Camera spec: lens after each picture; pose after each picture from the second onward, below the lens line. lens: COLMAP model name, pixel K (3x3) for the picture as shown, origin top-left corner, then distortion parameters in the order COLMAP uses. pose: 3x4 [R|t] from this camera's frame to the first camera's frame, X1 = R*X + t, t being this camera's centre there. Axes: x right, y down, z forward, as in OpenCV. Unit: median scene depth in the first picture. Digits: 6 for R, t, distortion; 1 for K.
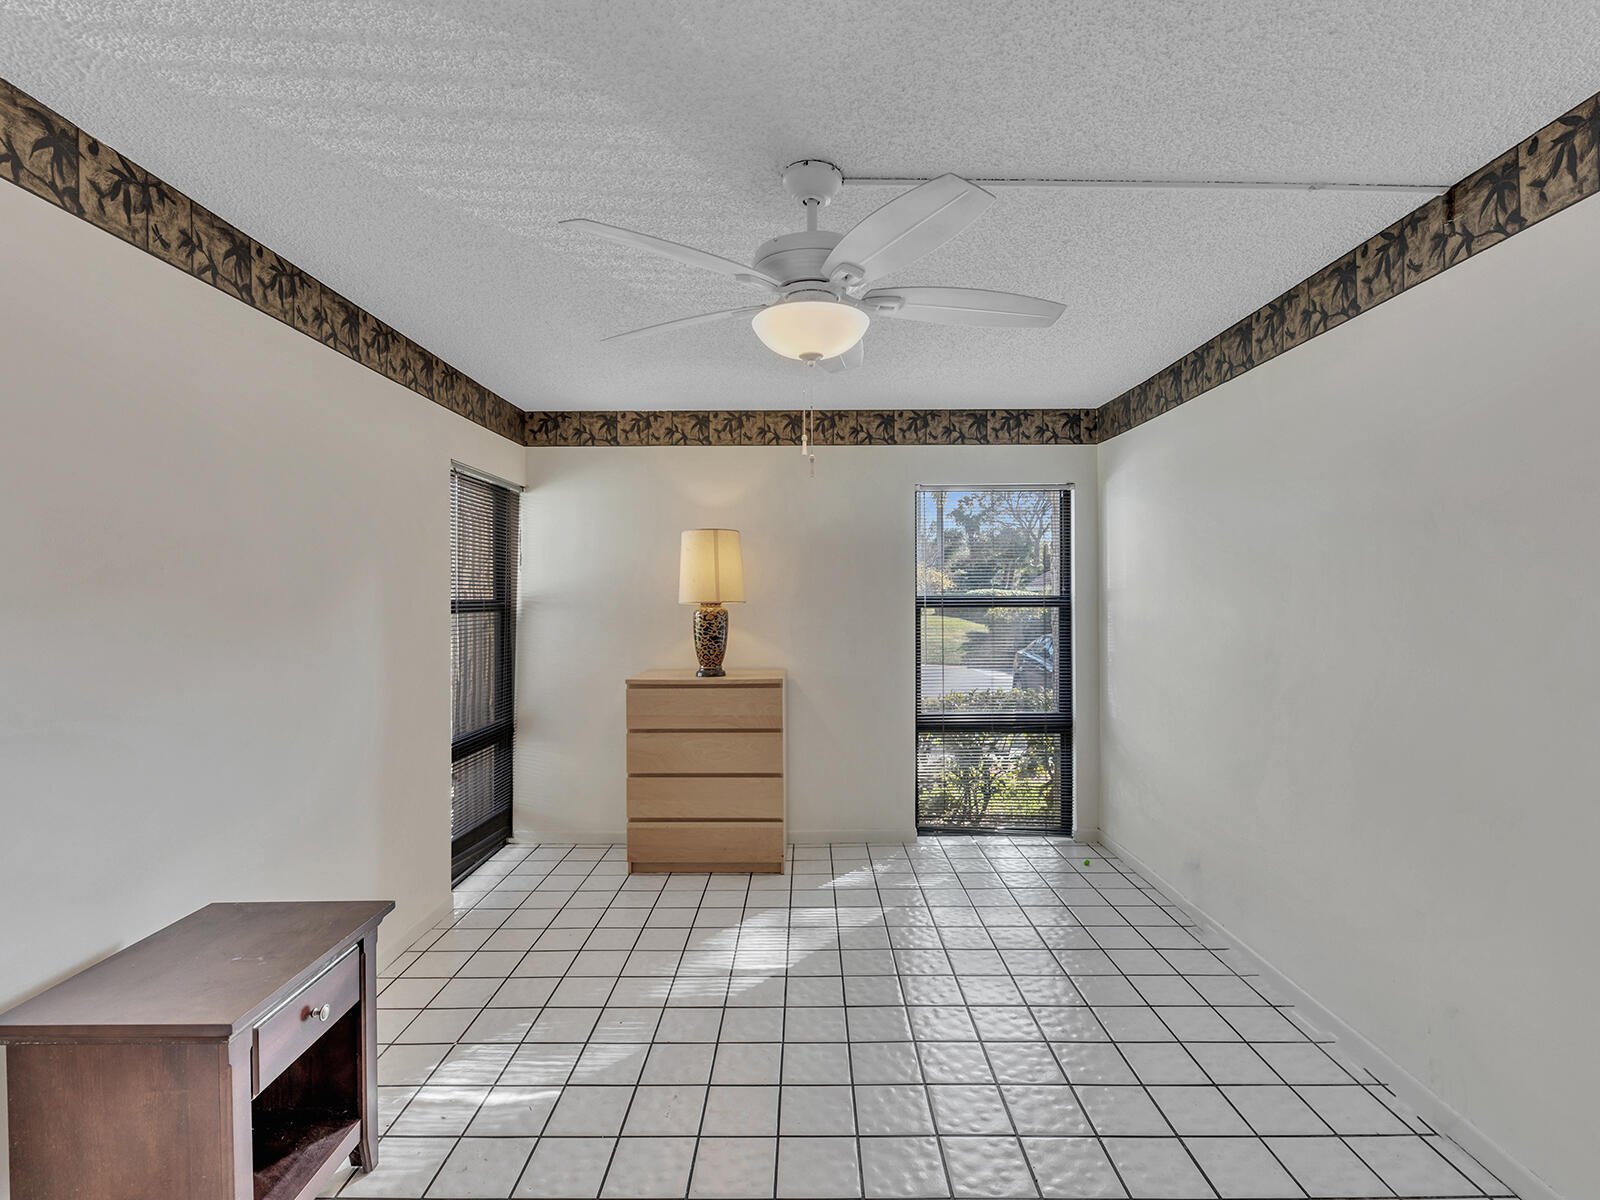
lens RADIAL K [[755.4, 0, 803.8], [0, 755.4, 601.2], [0, 0, 1]] dist [0.010703, -0.003593]
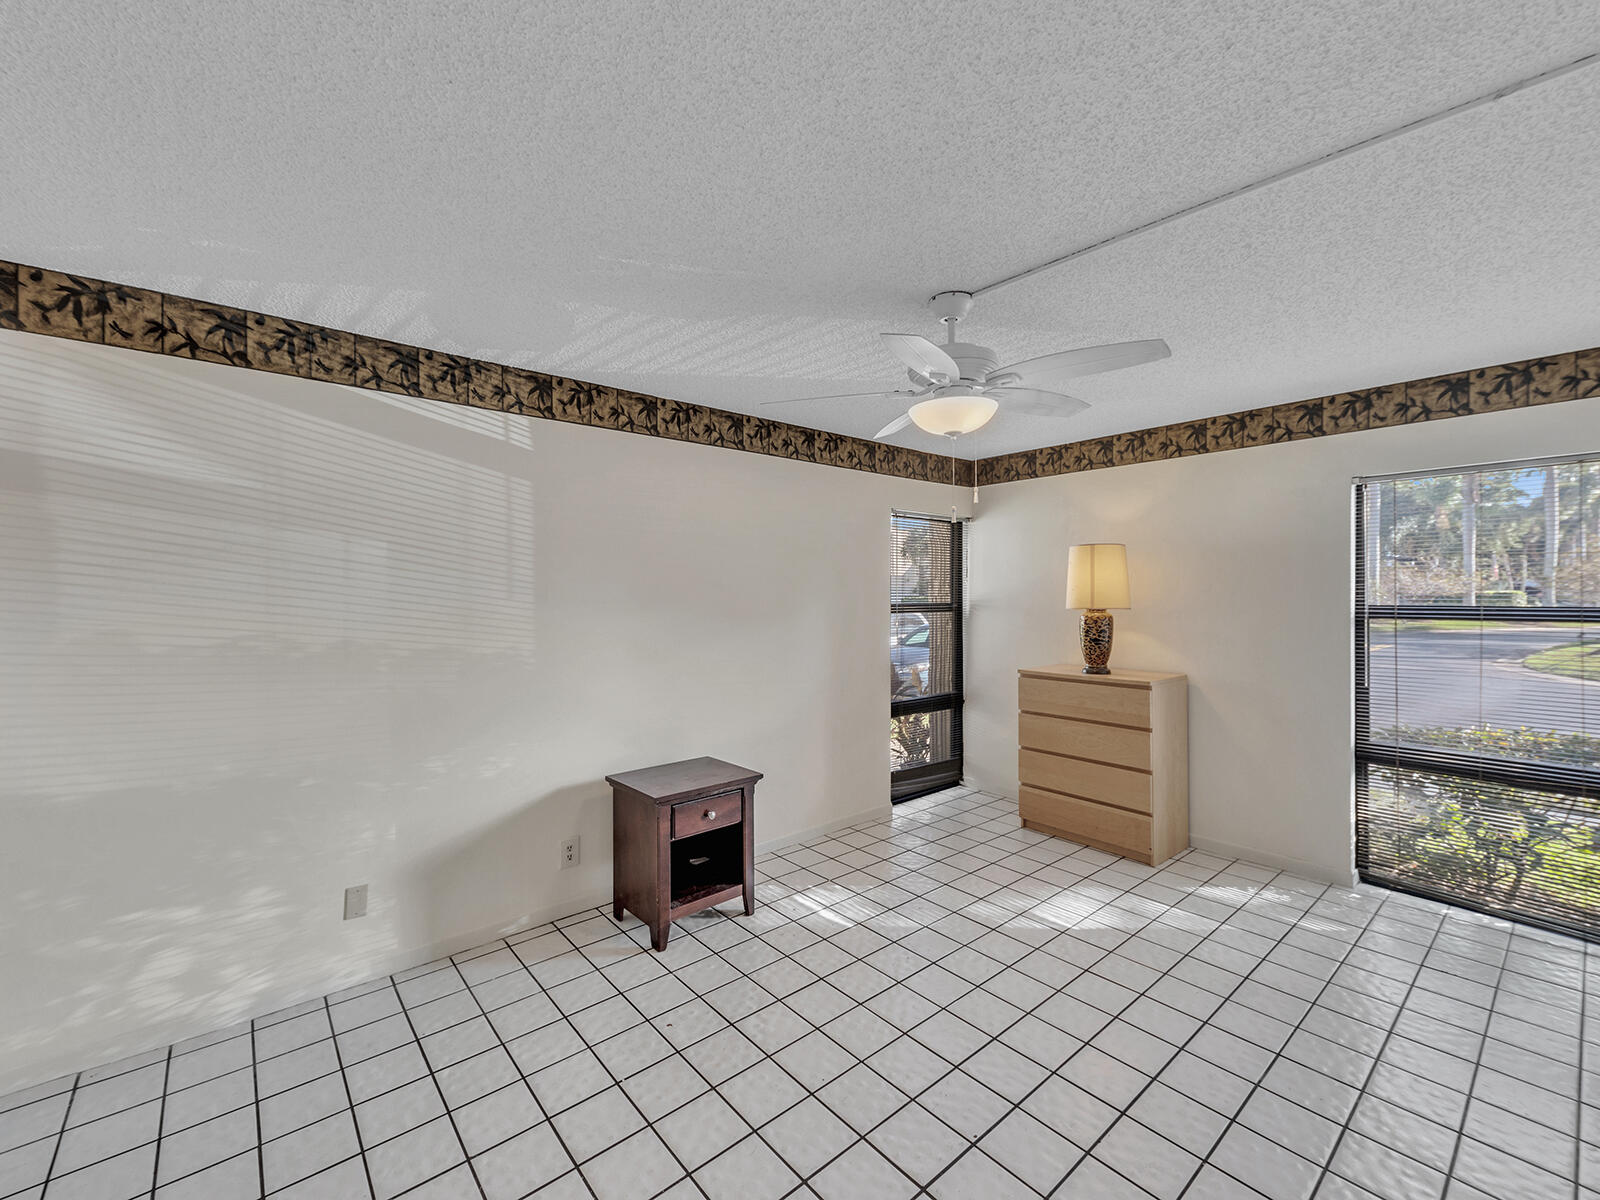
lens RADIAL K [[675.3, 0, 802.5], [0, 675.3, 596.7], [0, 0, 1]] dist [0.016112, -0.006552]
pose [[0.651422, 0.006912, -0.758684, 0.361968], [-0.006068, 0.999974, 0.003901, -0.017379], [0.758691, 0.002063, 0.651447, 0.007965]]
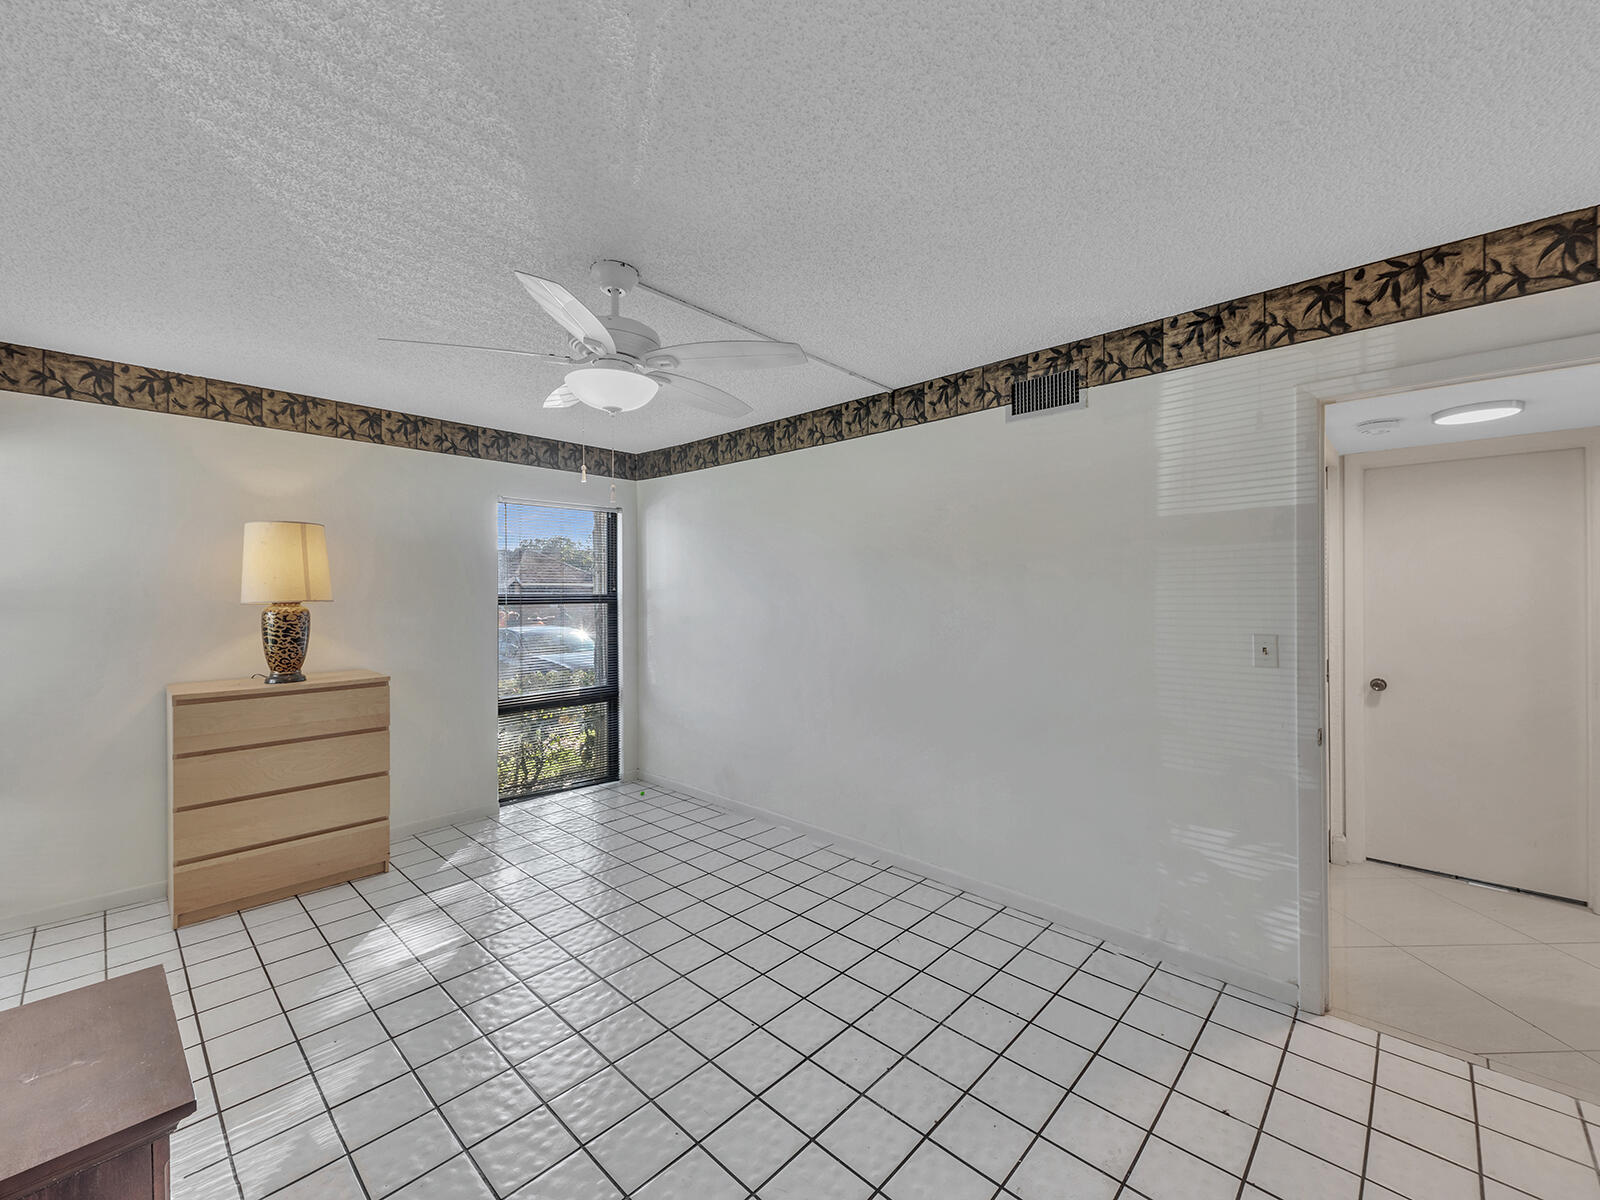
lens RADIAL K [[675.3, 0, 785.6], [0, 675.3, 598.1], [0, 0, 1]] dist [0.016112, -0.006552]
pose [[0.680023, -0.004362, 0.733178, -0.317530], [0.006525, 0.999979, -0.000103, 0.001266], [-0.733162, 0.004854, 0.680037, -0.001923]]
